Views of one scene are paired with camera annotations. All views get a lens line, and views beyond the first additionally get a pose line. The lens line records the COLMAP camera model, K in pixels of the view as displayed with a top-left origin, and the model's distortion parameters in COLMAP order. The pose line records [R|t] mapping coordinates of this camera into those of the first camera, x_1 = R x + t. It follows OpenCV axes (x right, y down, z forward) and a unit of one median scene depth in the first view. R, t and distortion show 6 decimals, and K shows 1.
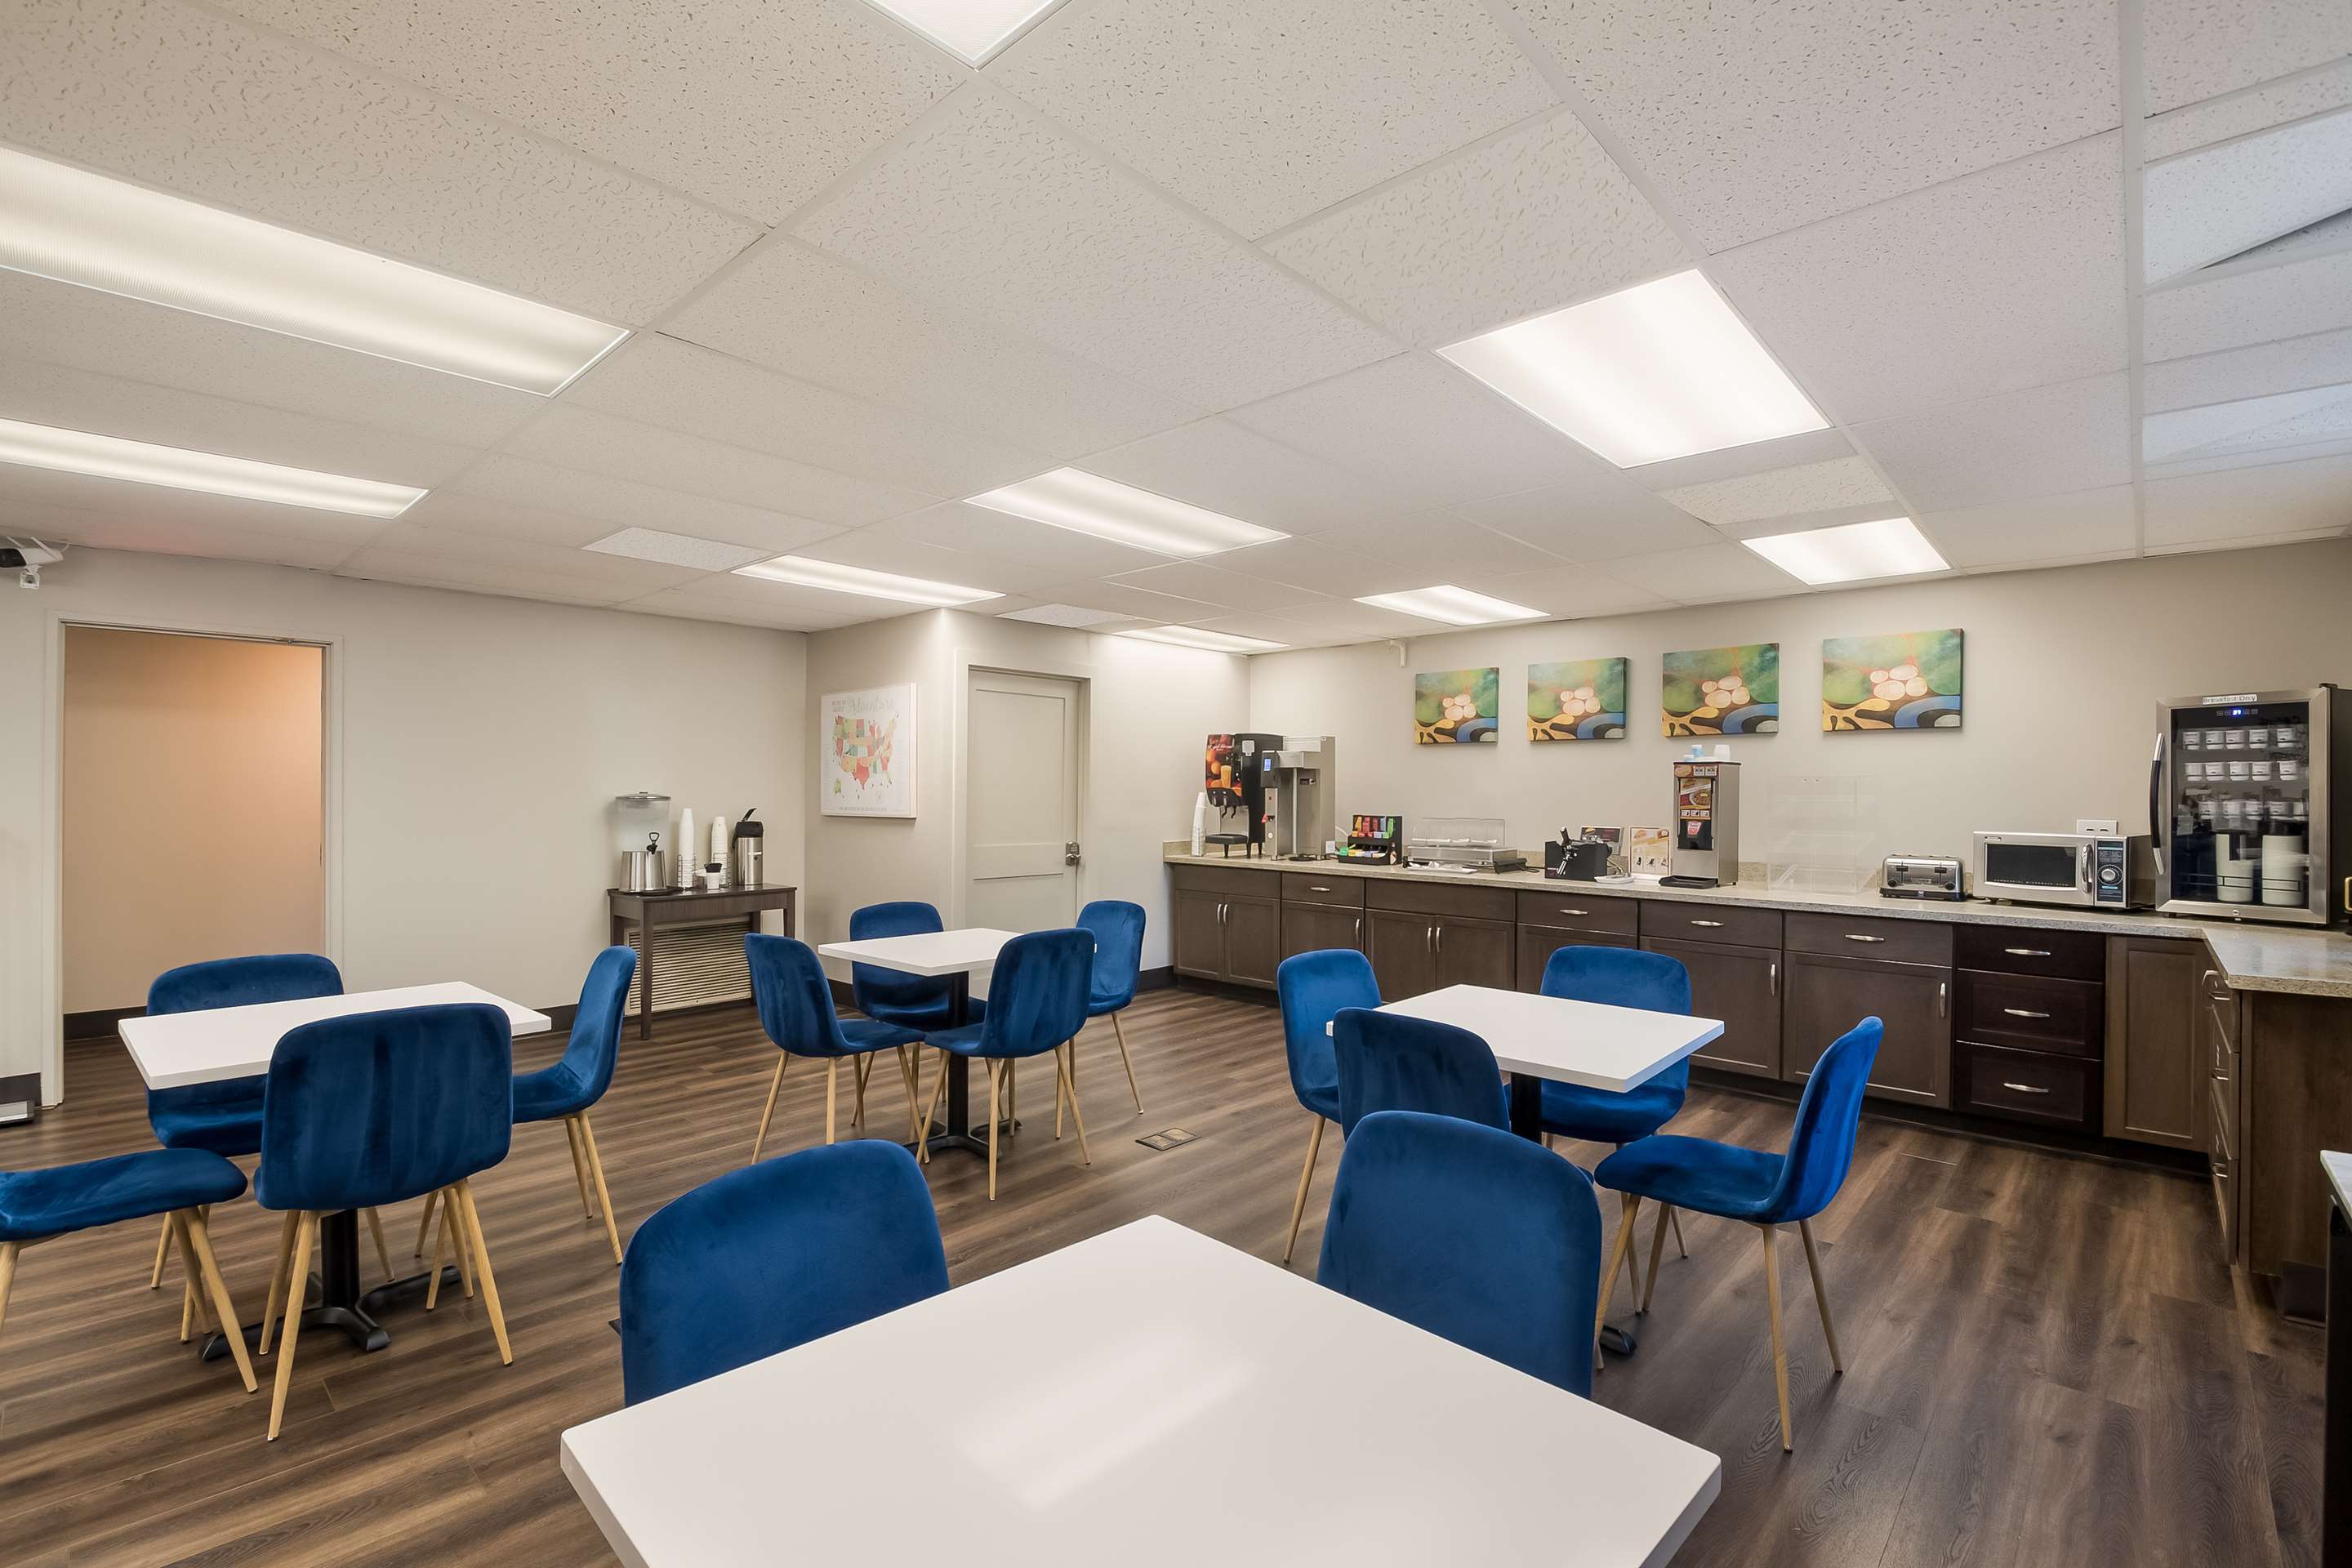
lens RADIAL K [[1049.1, 0, 1149.7], [0, 1049.1, 793.6], [0, 0, 1]] dist [0.022833, -0.002089]
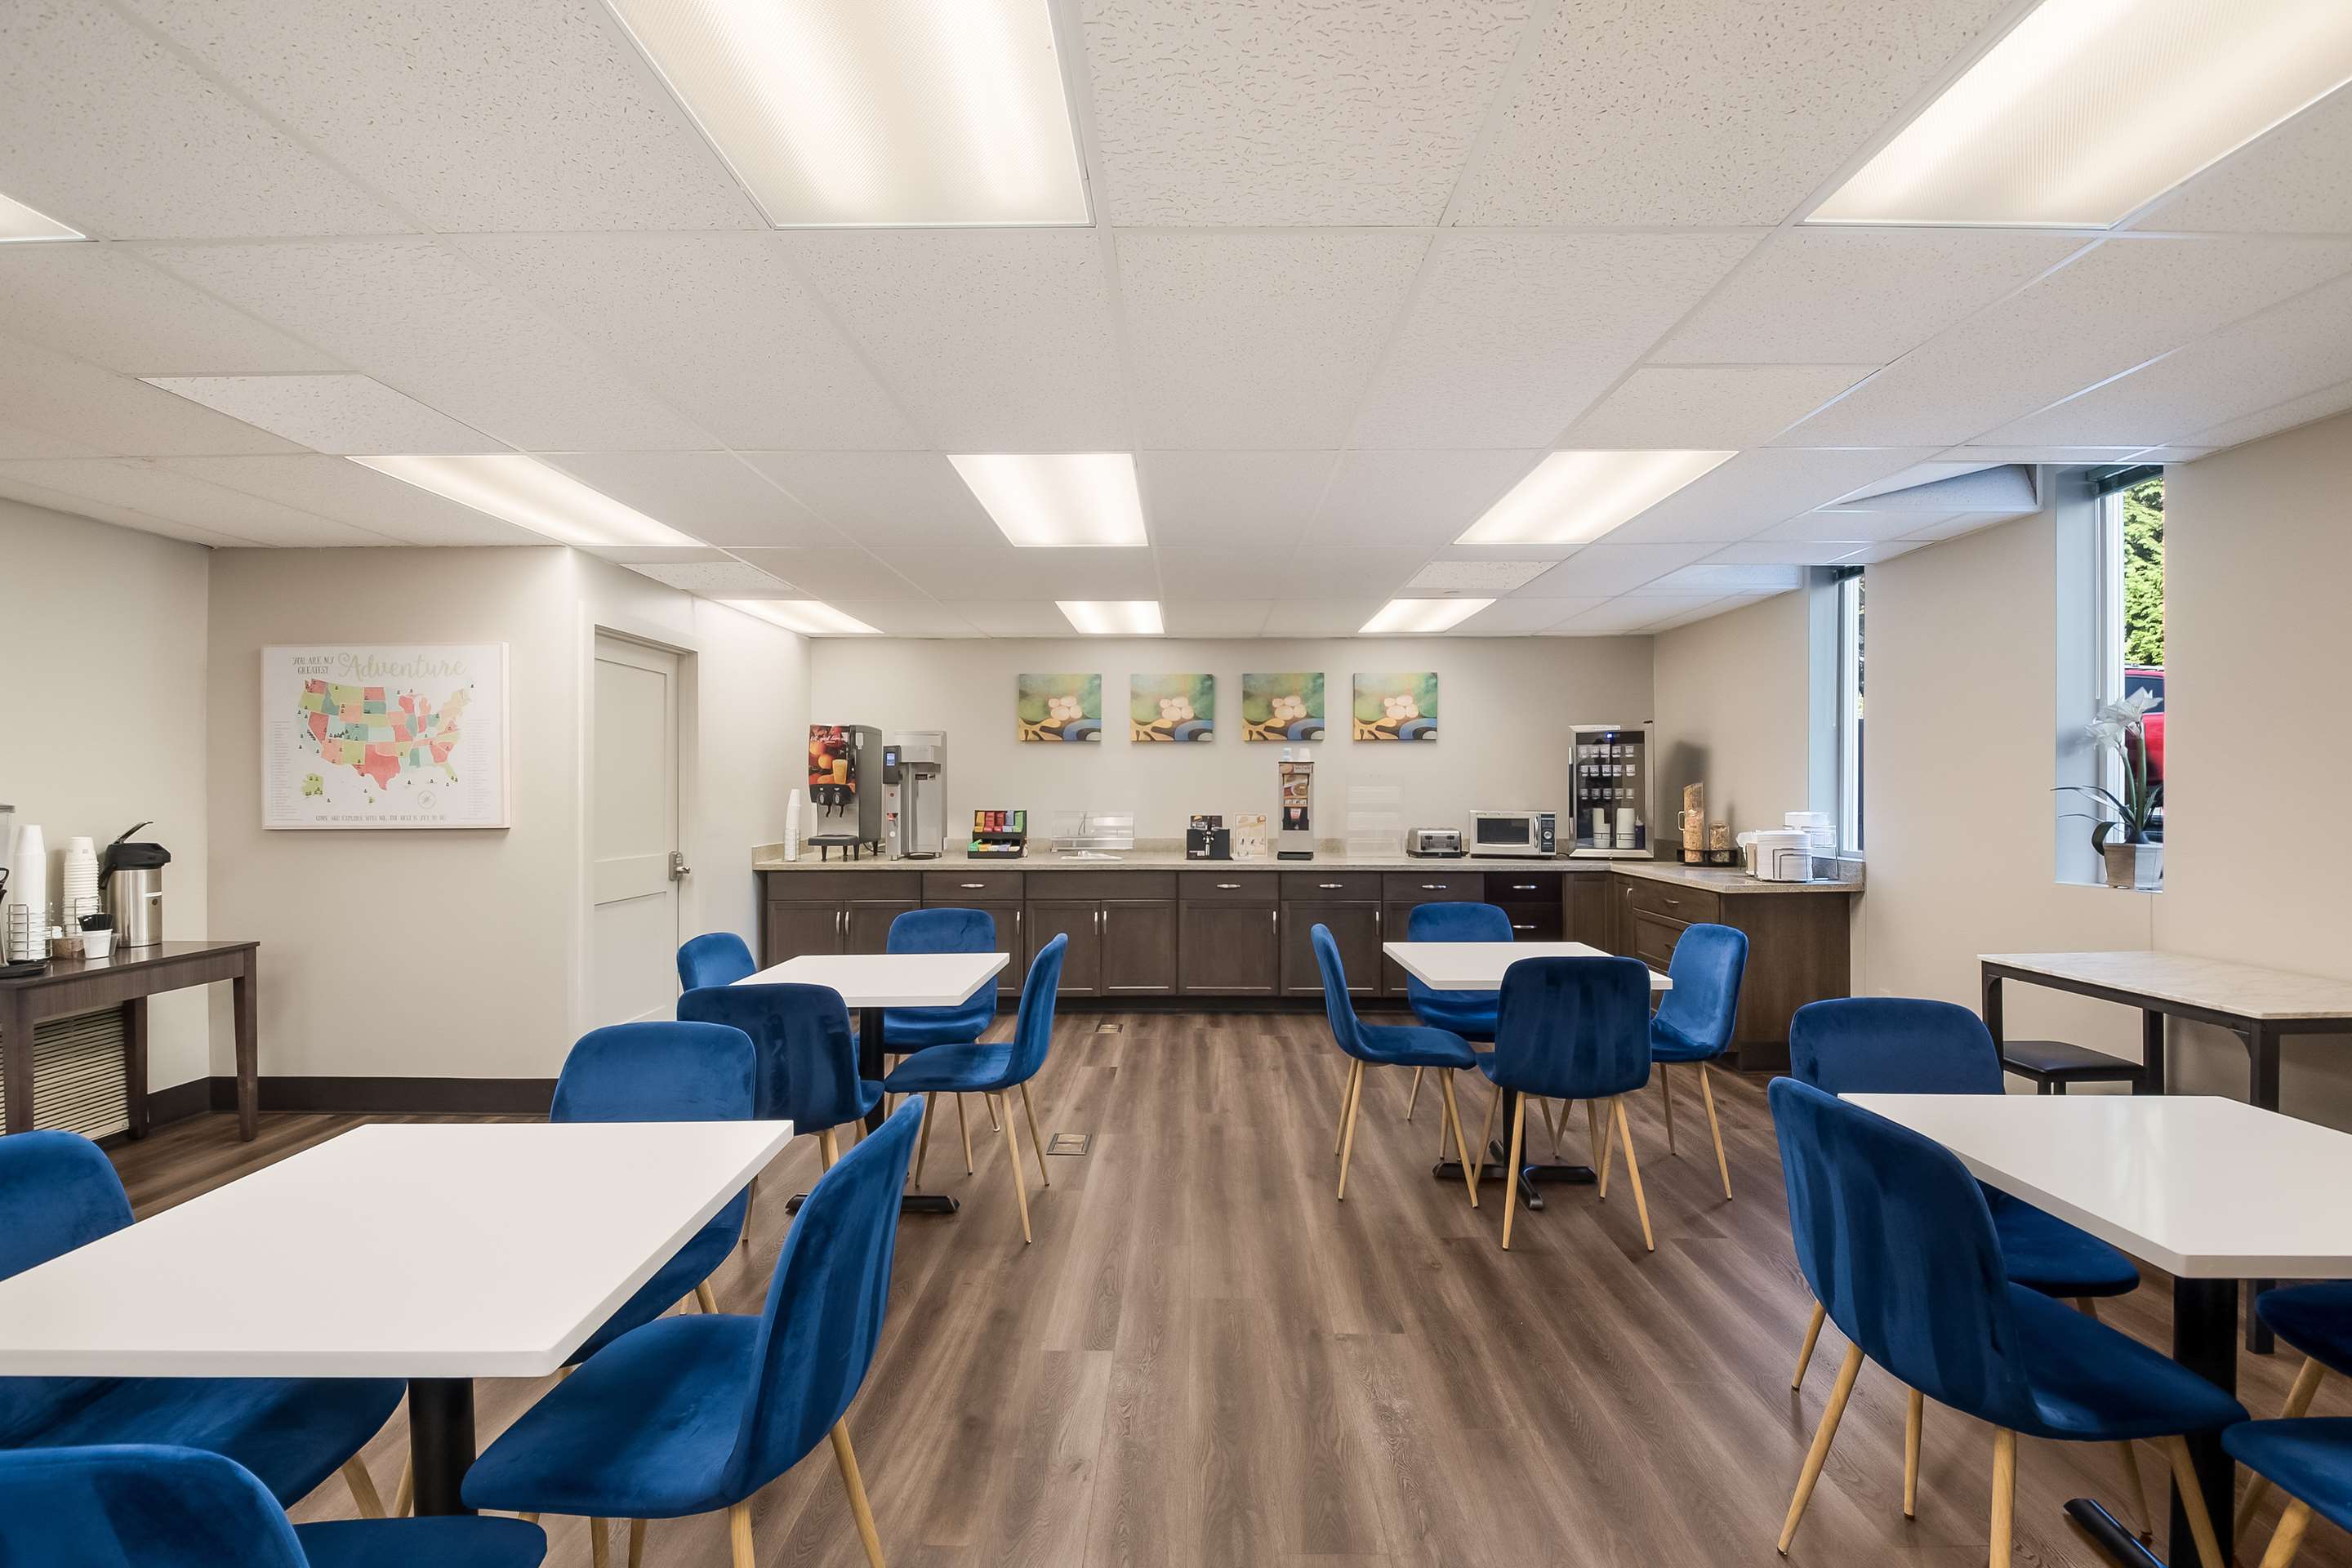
lens RADIAL K [[1049.1, 0, 1185.6], [0, 1049.1, 775.8], [0, 0, 1]] dist [0.022833, -0.002089]
pose [[0.731836, 0.000004, 0.681481, -0.378413], [0.008777, 0.999917, -0.009432, -0.001633], [-0.681425, 0.012884, 0.731775, 0.138918]]
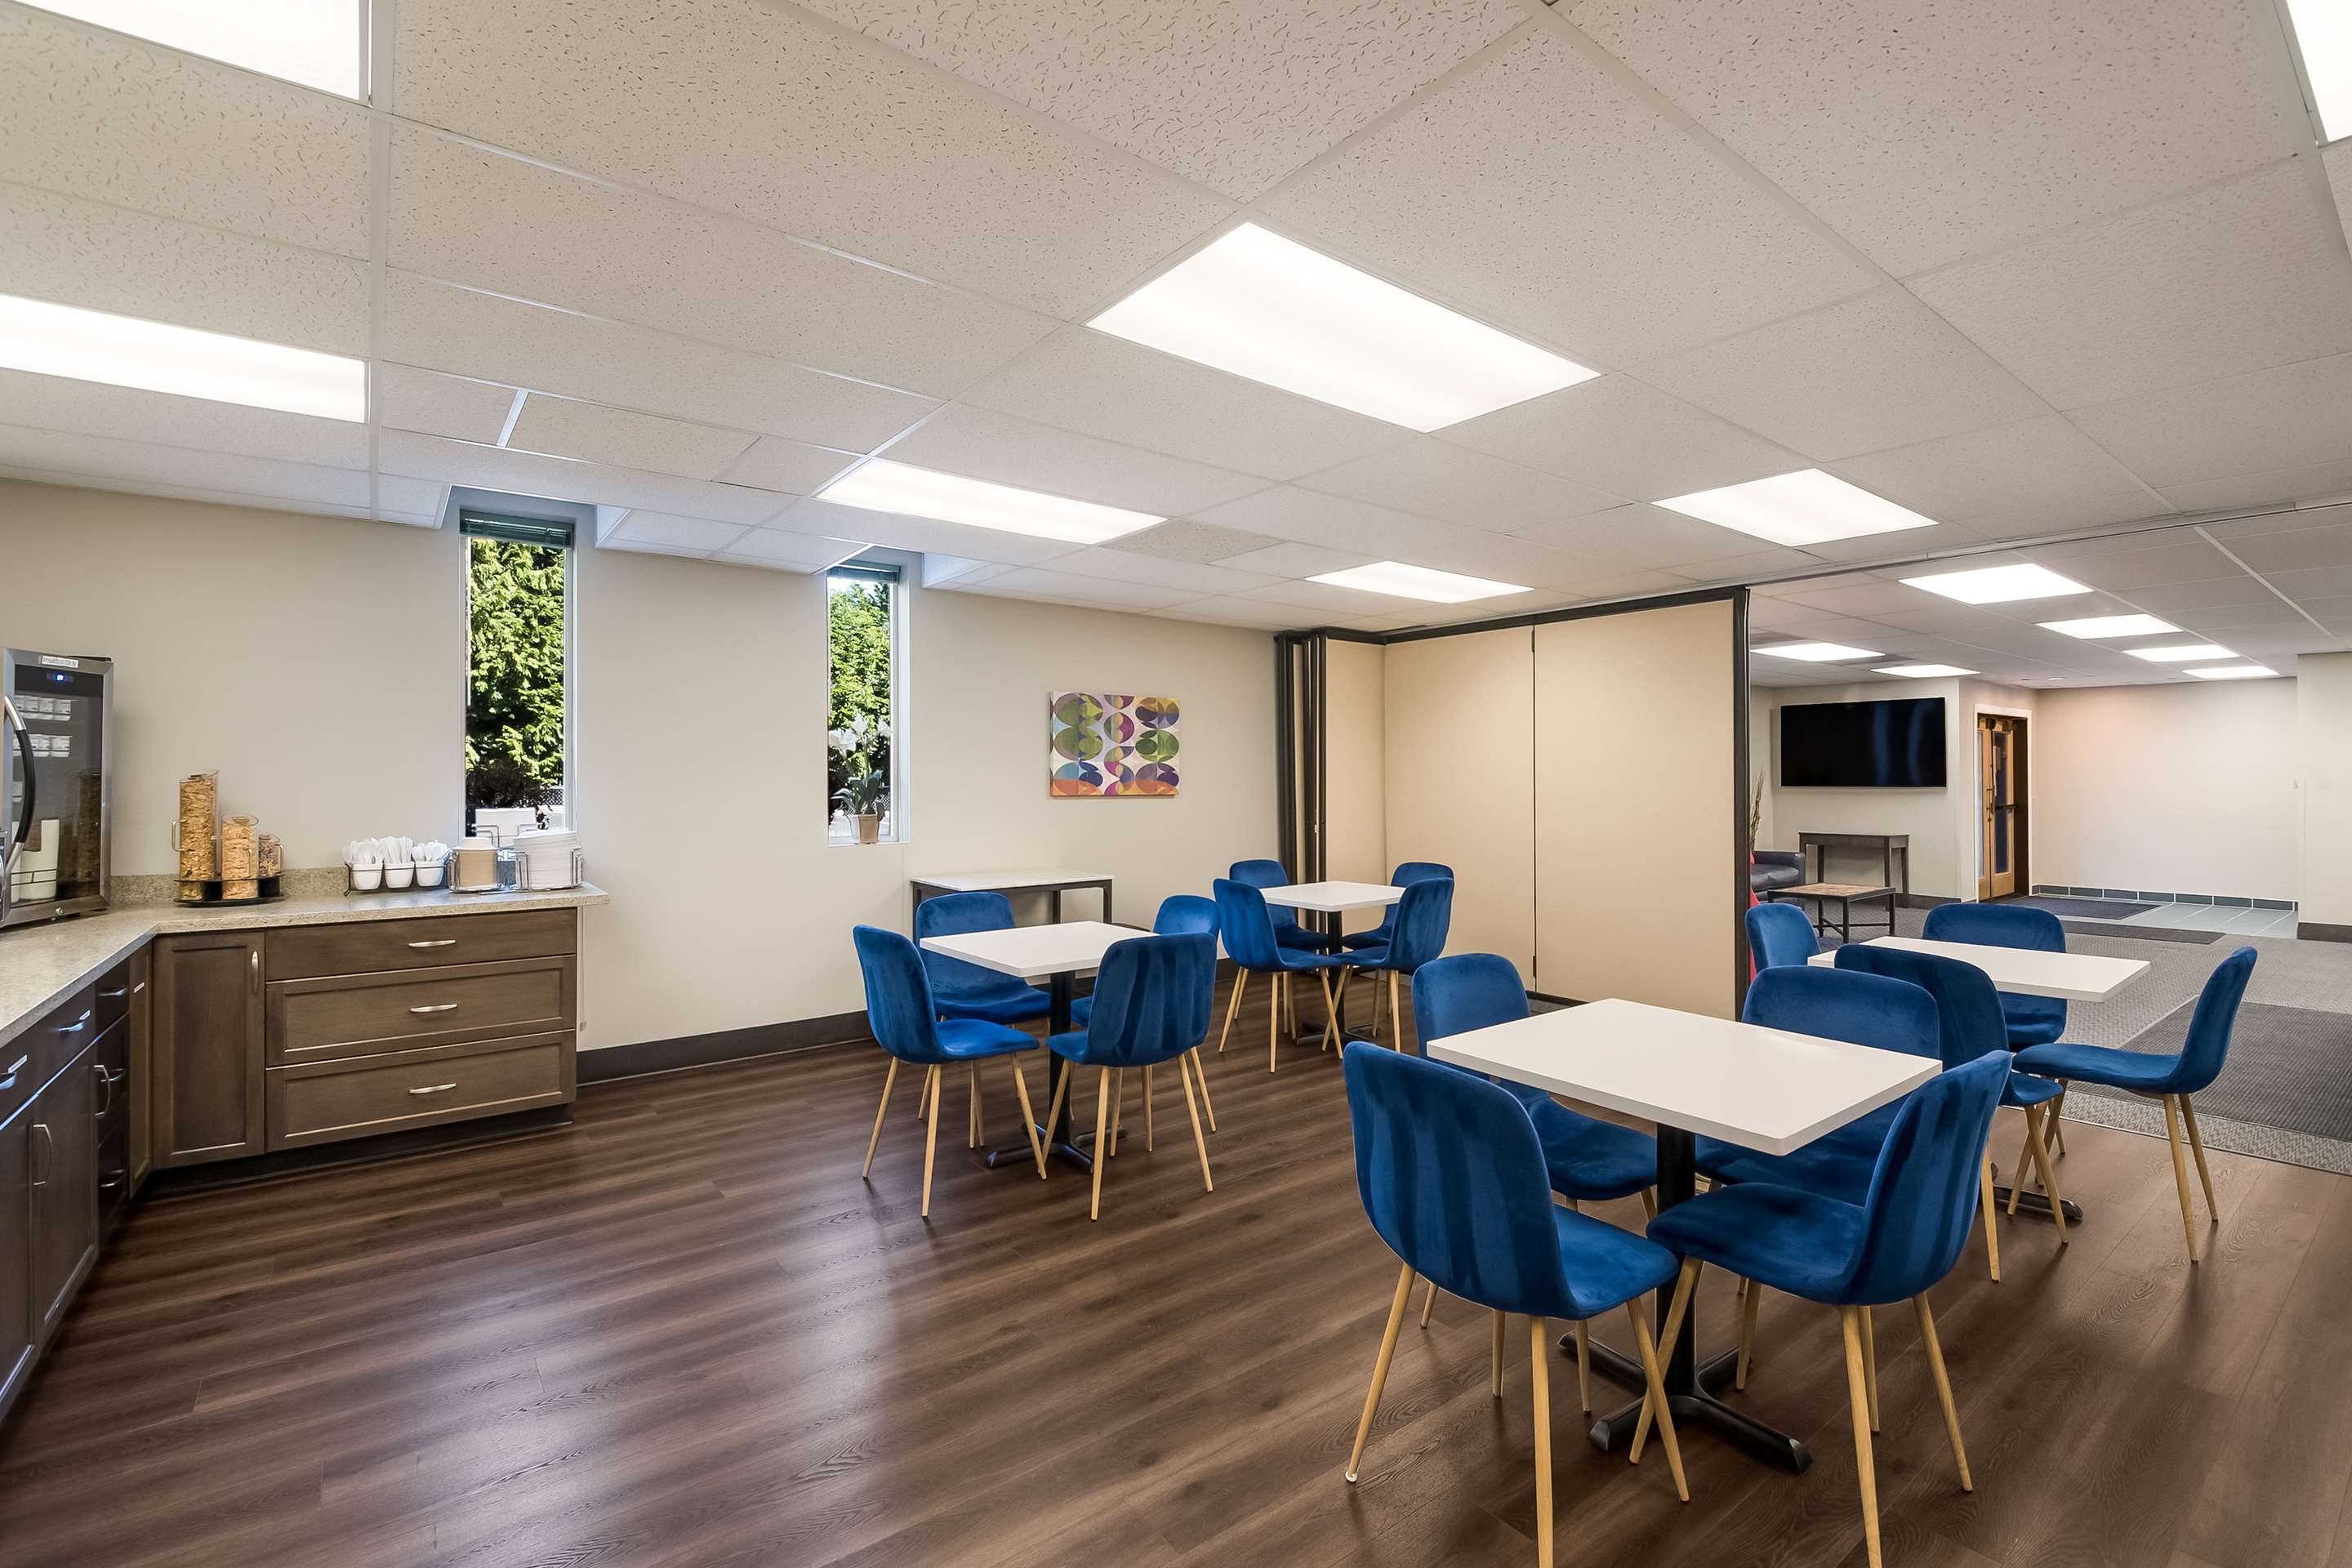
lens RADIAL K [[1049.1, 0, 1197.2], [0, 1049.1, 783.1], [0, 0, 1]] dist [0.022833, -0.002089]
pose [[-0.989329, 0.007005, 0.145533, -0.007123], [0.008783, 0.999894, 0.011581, 0.003389], [-0.145436, 0.012736, -0.989286, 1.035913]]
